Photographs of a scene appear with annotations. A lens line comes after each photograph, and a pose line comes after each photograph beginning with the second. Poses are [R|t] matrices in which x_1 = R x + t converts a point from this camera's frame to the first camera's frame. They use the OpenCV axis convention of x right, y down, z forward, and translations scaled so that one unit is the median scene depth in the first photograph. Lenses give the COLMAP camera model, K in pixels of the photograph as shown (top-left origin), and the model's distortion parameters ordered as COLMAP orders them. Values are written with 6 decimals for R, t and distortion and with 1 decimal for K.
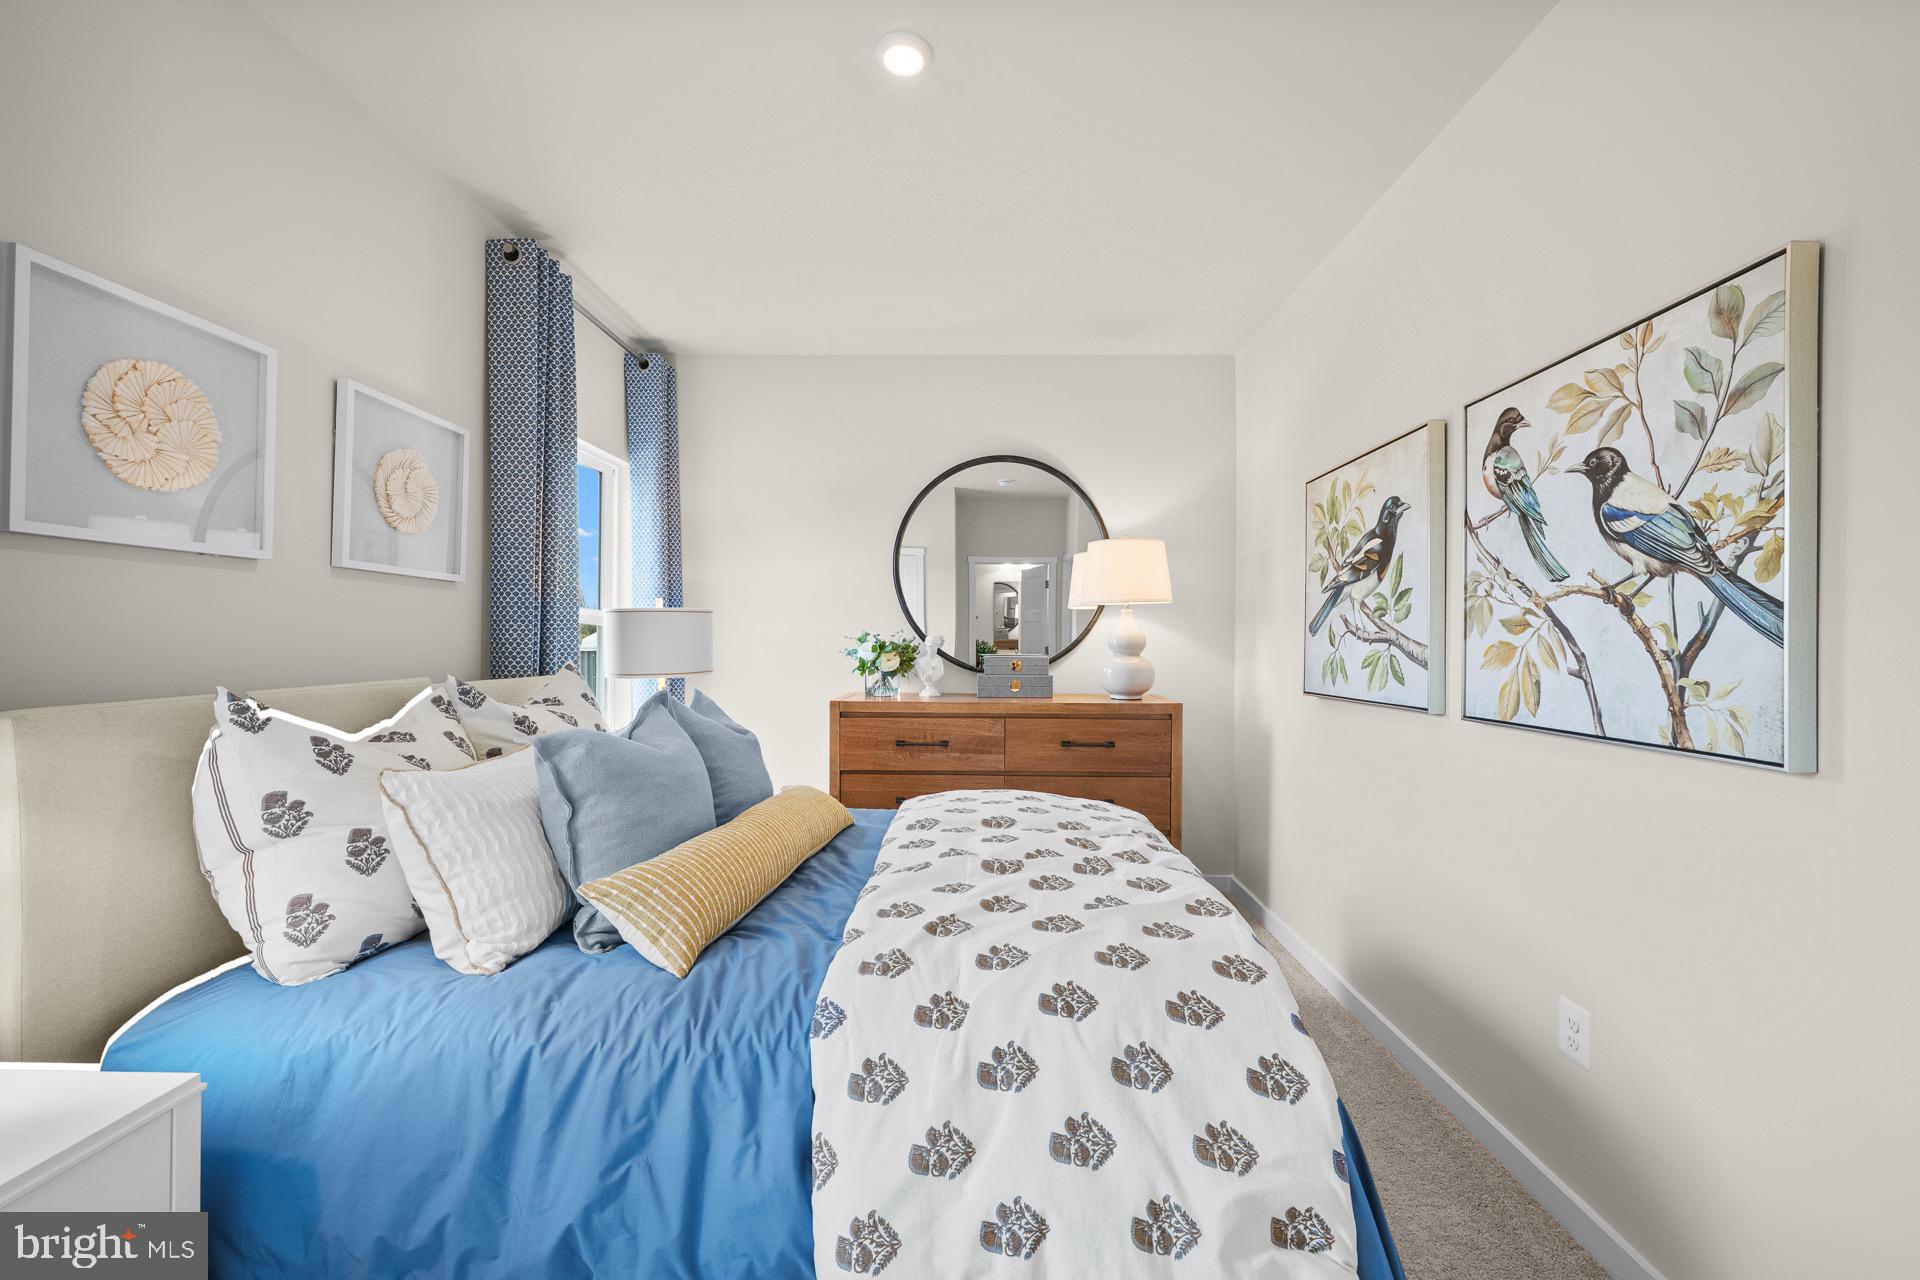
lens RADIAL K [[779.9, 0, 962.2], [0, 779.9, 642.4], [0, 0, 1]] dist [0.001103, -0.000185]
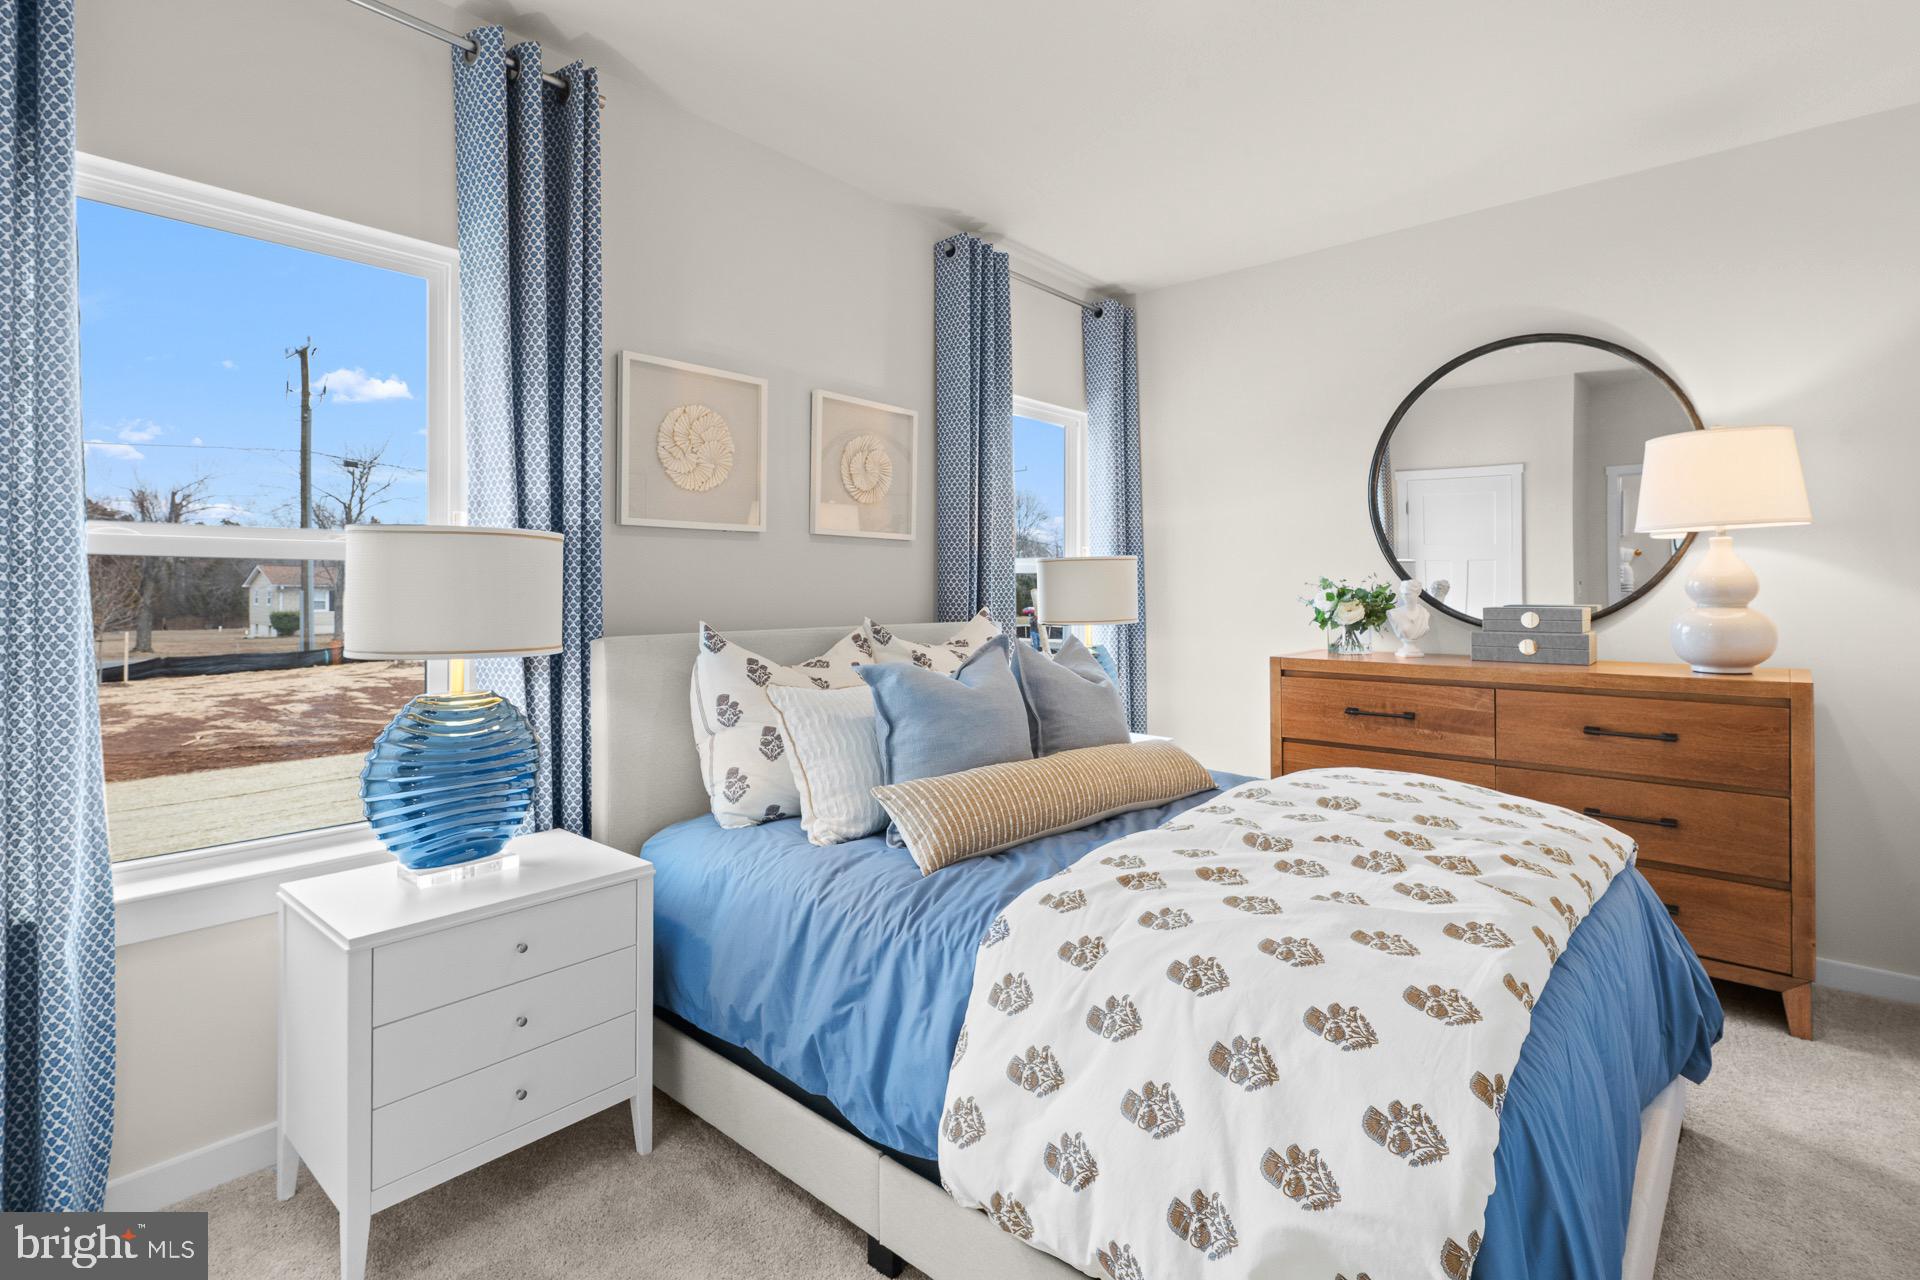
lens RADIAL K [[912.9, 0, 965.0], [0, 912.9, 585.8], [0, 0, 1]] dist [0.003381, 0.000973]
pose [[0.762014, -0.010125, -0.647481, 0.520677], [0.005298, 0.999942, -0.009401, 0.007678], [0.647539, 0.003734, 0.762023, -0.002559]]
